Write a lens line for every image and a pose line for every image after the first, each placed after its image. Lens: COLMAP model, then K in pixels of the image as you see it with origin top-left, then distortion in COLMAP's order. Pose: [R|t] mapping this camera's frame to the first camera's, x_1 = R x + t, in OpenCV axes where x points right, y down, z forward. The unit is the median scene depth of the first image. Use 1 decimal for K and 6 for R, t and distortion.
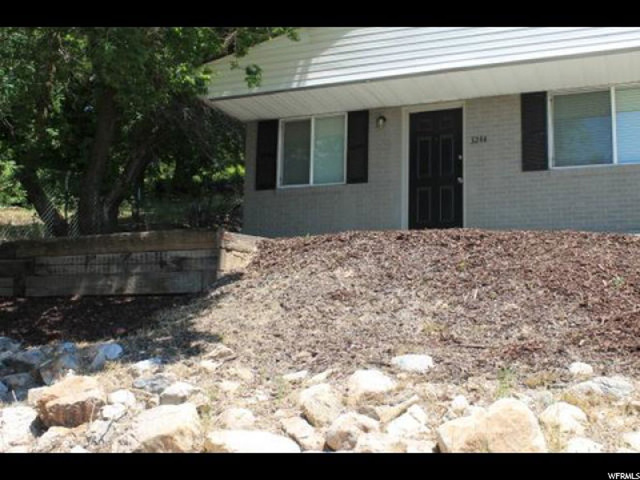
lens RADIAL K [[800.6, 0, 318.5], [0, 800.6, 239.8], [0, 0, 1]] dist [-0.075371, 0.000000]
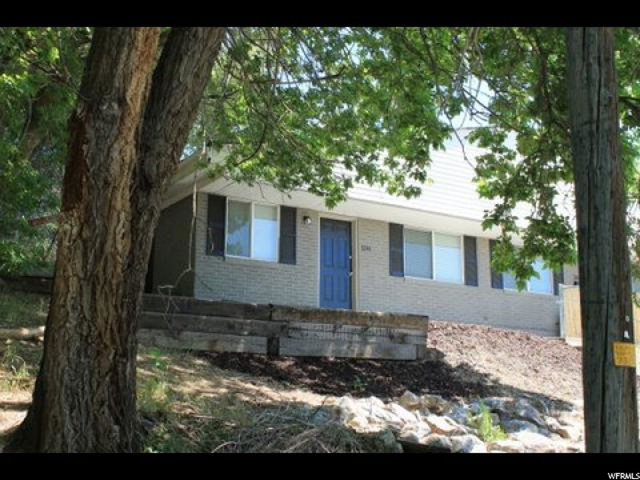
lens RADIAL K [[800.6, 0, 319.9], [0, 800.6, 240.1], [0, 0, 1]] dist [-0.075371, 0.000000]
pose [[0.584640, 0.150416, 0.797227, -1.334484], [-0.122023, 0.987787, -0.096886, 0.012883], [-0.802064, -0.040637, 0.595854, 0.278369]]
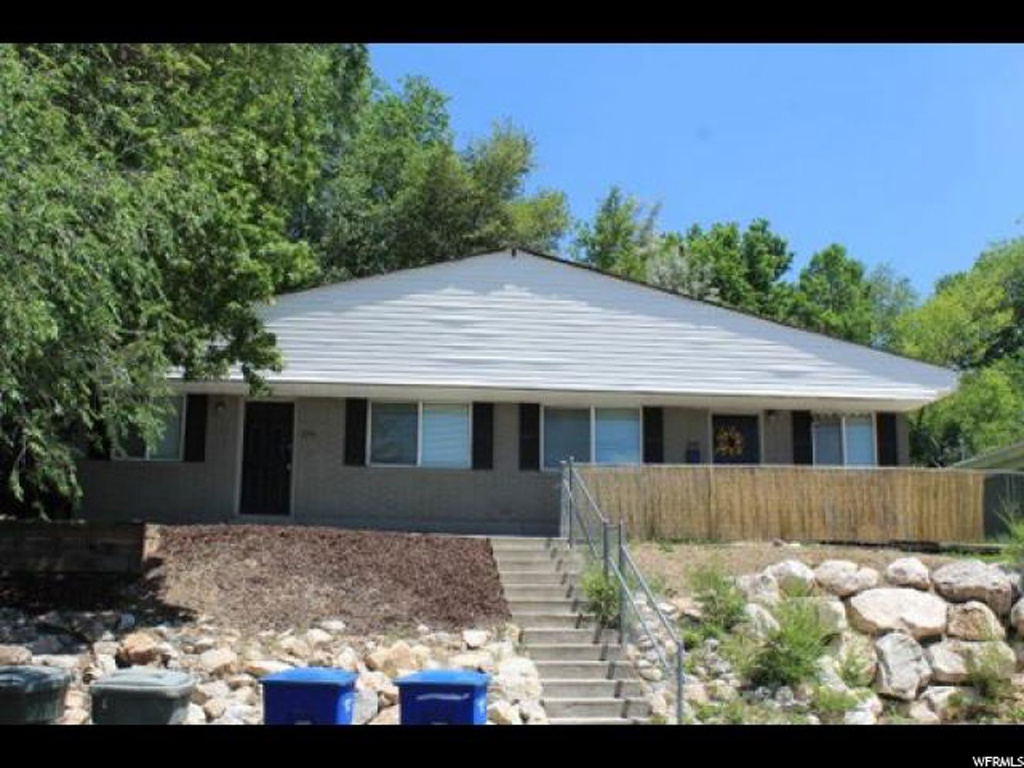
lens RADIAL K [[1280.9, 0, 510.9], [0, 1280.9, 382.3], [0, 0, 1]] dist [-0.075371, 0.000000]
pose [[0.880595, 0.079821, 0.467099, -0.552557], [-0.061691, 0.996633, -0.054009, -0.157383], [-0.469837, 0.018745, 0.882554, -1.043092]]
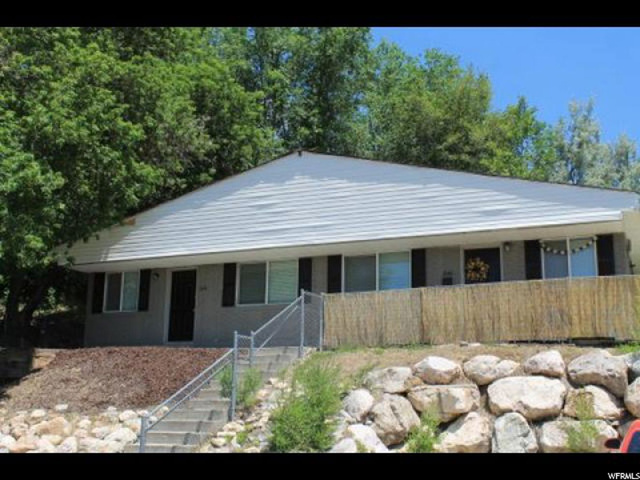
lens RADIAL K [[800.6, 0, 320.6], [0, 800.6, 240.3], [0, 0, 1]] dist [-0.075371, 0.000000]
pose [[0.999916, -0.012202, -0.004426, 0.638698], [0.011839, 0.997160, -0.074381, -0.128600], [0.005321, 0.074322, 0.997220, -1.096768]]
